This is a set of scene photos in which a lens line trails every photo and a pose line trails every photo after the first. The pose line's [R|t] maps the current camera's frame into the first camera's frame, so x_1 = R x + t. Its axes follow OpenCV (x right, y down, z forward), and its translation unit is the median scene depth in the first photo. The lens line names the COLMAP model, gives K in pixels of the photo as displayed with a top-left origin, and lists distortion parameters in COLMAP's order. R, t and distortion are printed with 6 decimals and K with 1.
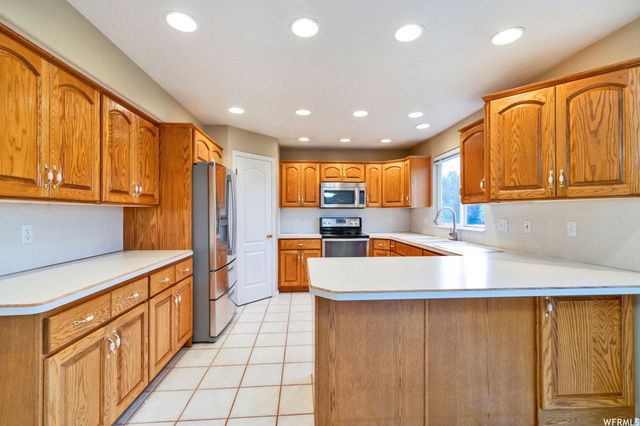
lens RADIAL K [[279.1, 0, 320.7], [0, 279.1, 212.6], [0, 0, 1]] dist [0.006449, 0.000215]
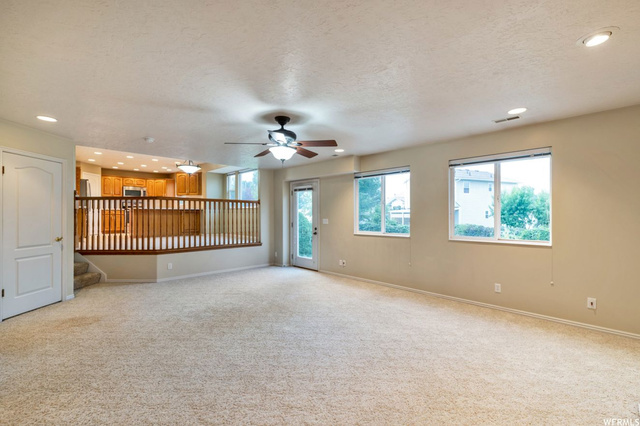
lens RADIAL K [[279.1, 0, 318.1], [0, 279.1, 214.0], [0, 0, 1]] dist [0.006449, 0.000215]
pose [[0.766439, 0.001363, 0.642316, -0.440593], [-0.002426, 0.999997, 0.000772, 0.201171], [-0.642312, -0.002149, 0.766440, -3.143693]]
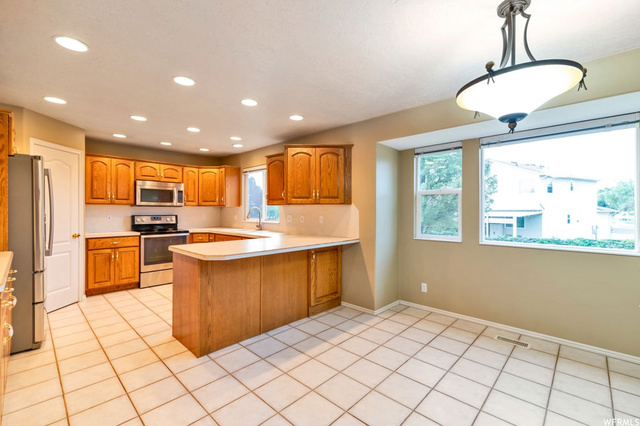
lens RADIAL K [[279.1, 0, 320.5], [0, 279.1, 212.1], [0, 0, 1]] dist [0.006449, 0.000215]
pose [[0.739231, 0.000937, 0.673451, -0.336710], [-0.004819, 0.999981, 0.003899, -0.000450], [-0.673434, -0.006128, 0.739222, -0.350238]]
